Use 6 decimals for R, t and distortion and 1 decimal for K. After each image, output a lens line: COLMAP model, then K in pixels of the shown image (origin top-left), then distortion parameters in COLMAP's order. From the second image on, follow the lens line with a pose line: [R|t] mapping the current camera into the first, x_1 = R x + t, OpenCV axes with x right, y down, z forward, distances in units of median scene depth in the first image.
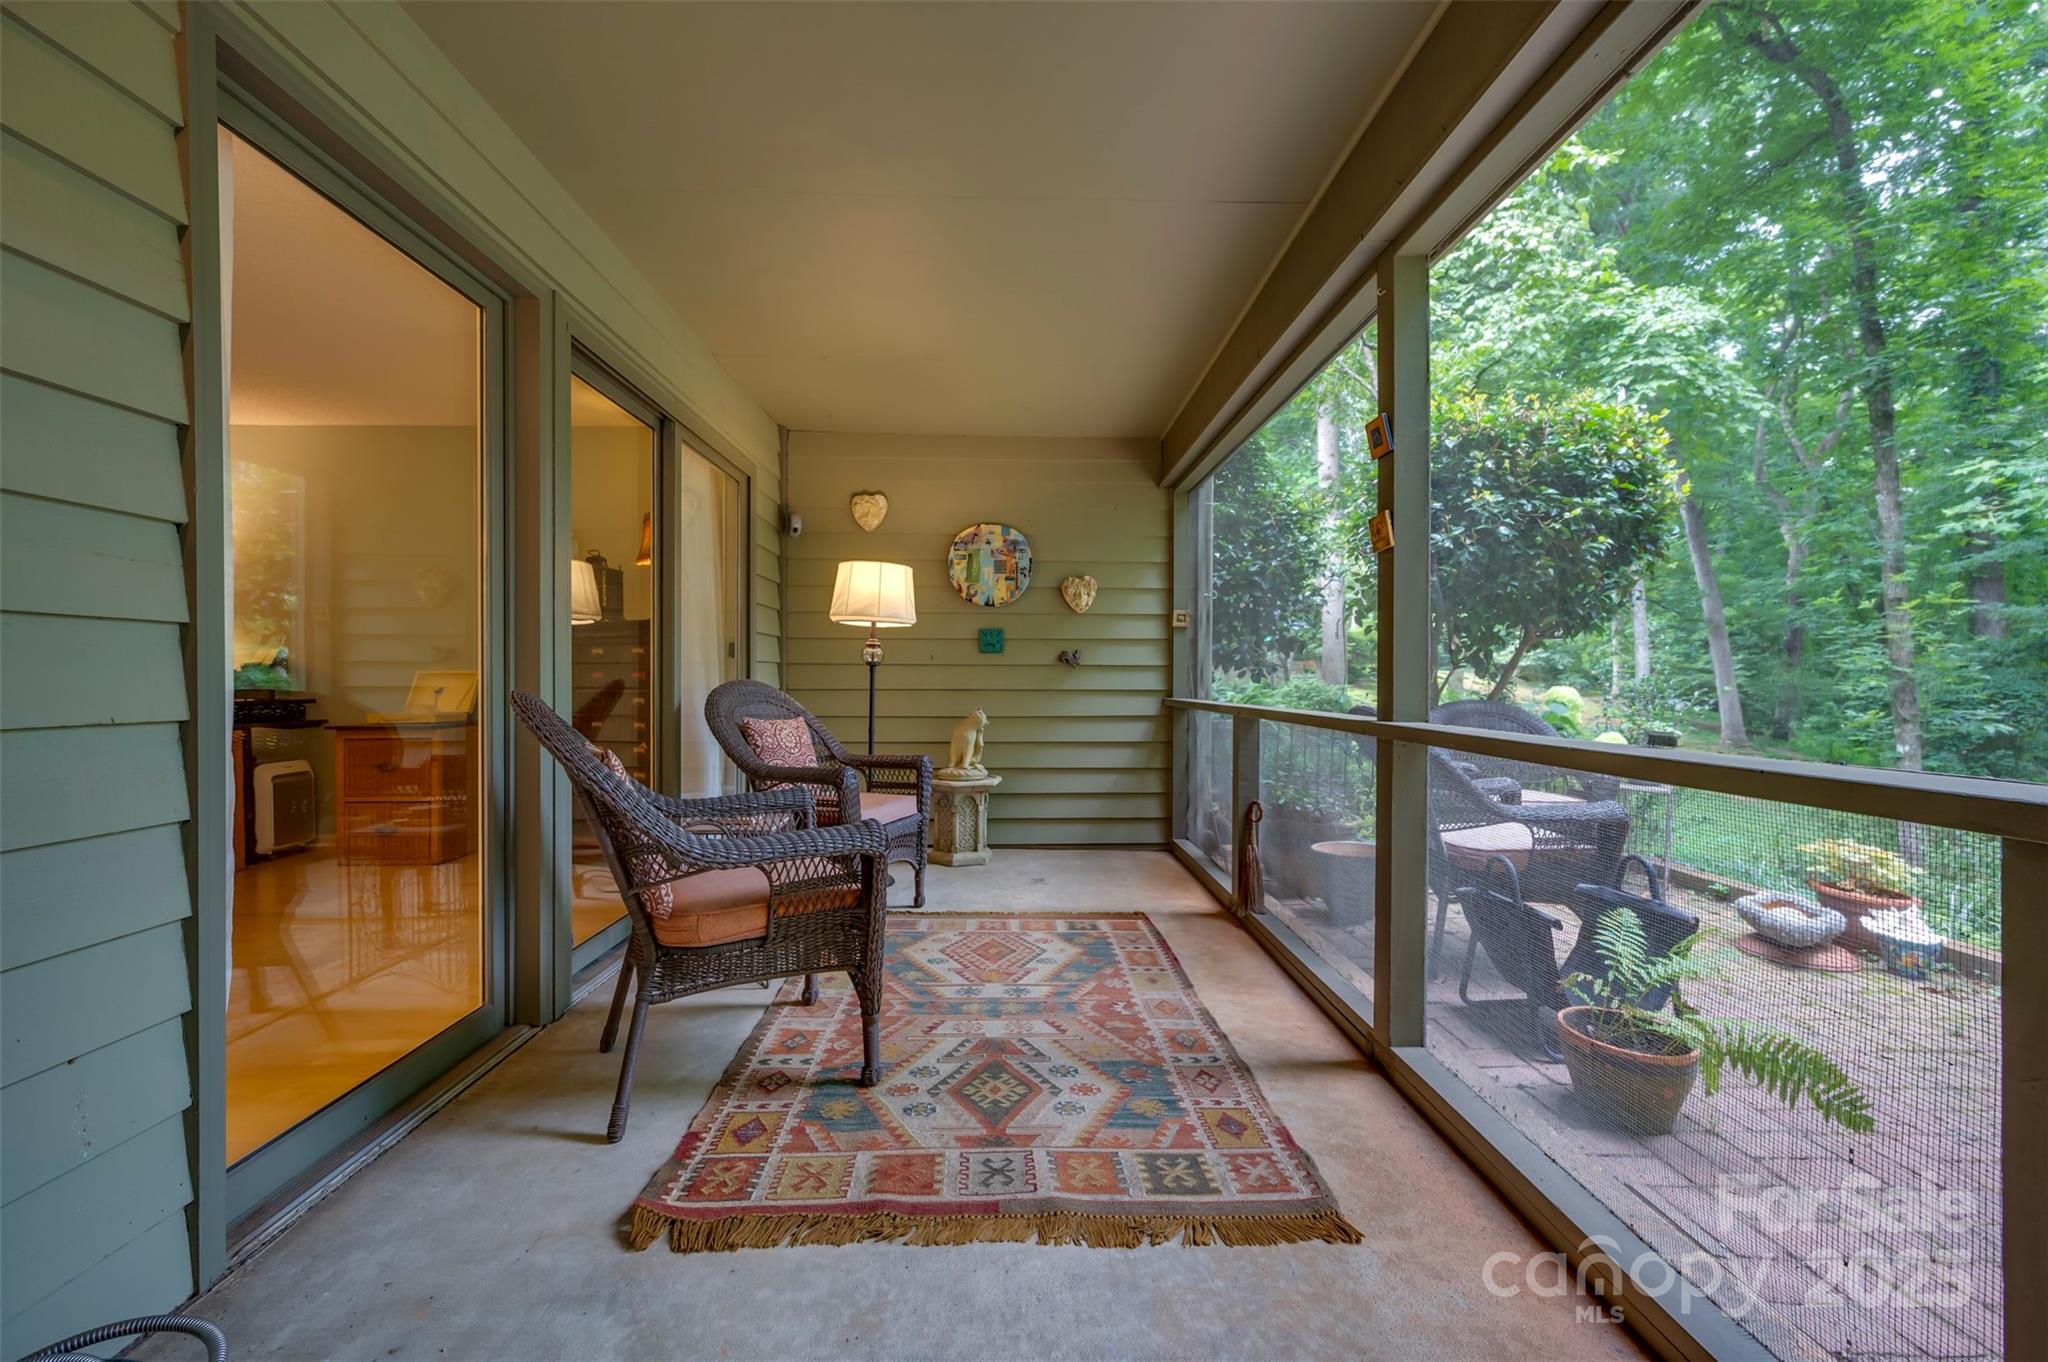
lens RADIAL K [[759.6, 0, 1024.0], [0, 759.6, 681.0], [0, 0, 1]] dist [-0.000505, -0.000053]
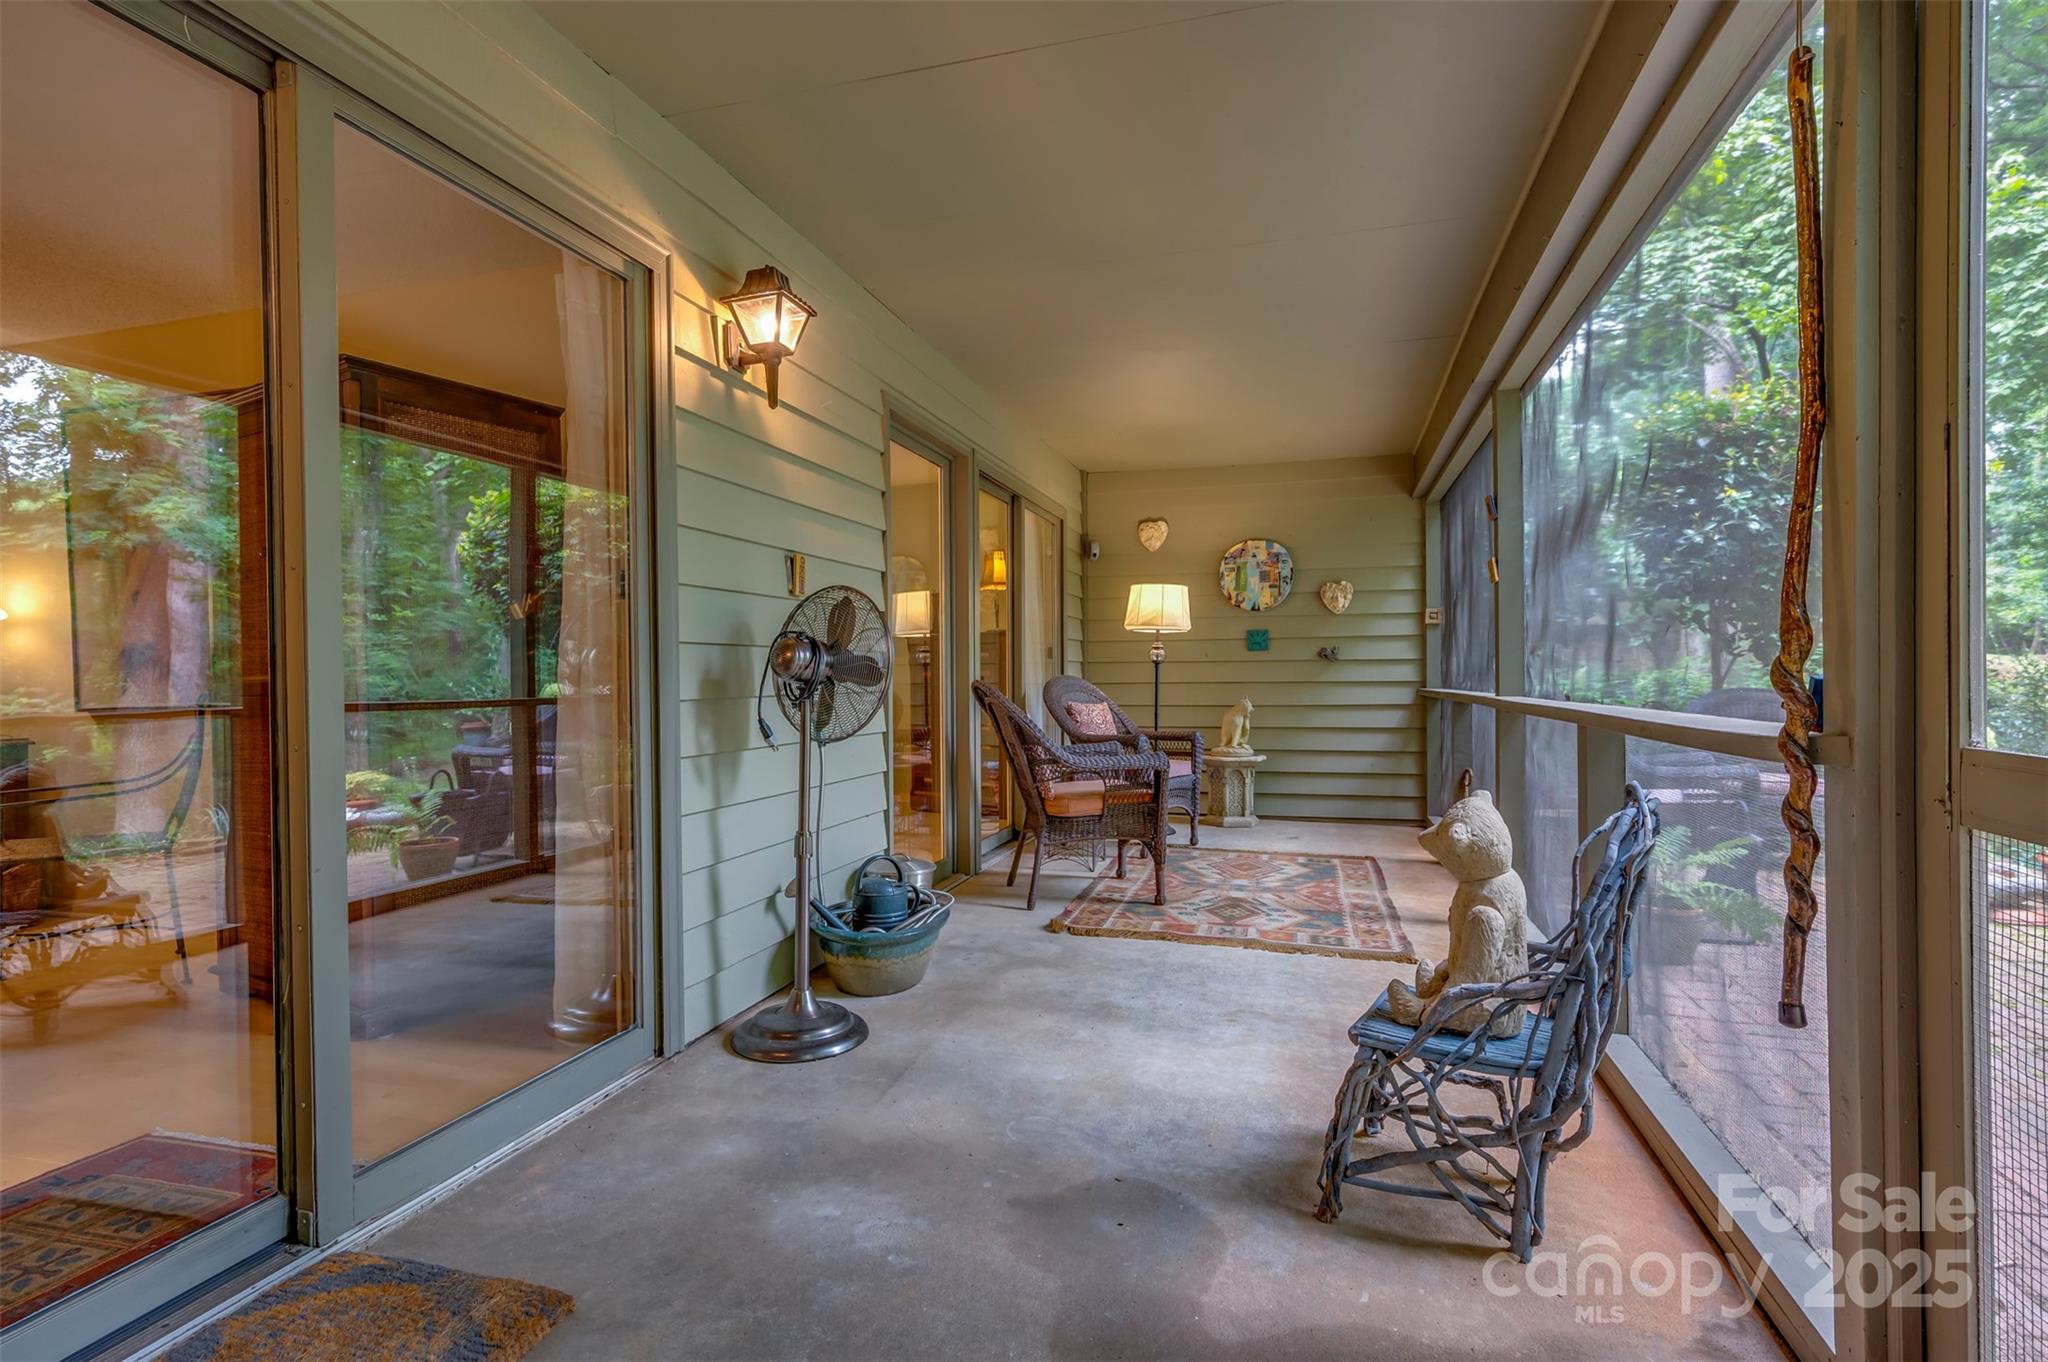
lens RADIAL K [[994.5, 0, 1024.0], [0, 994.5, 681.0], [0, 0, 1]] dist [0.000605, -0.000050]
pose [[0.947422, -0.008785, -0.319866, 0.113904], [0.008893, 0.999960, -0.001123, 0.008725], [0.319863, -0.001781, 0.947462, -0.607254]]
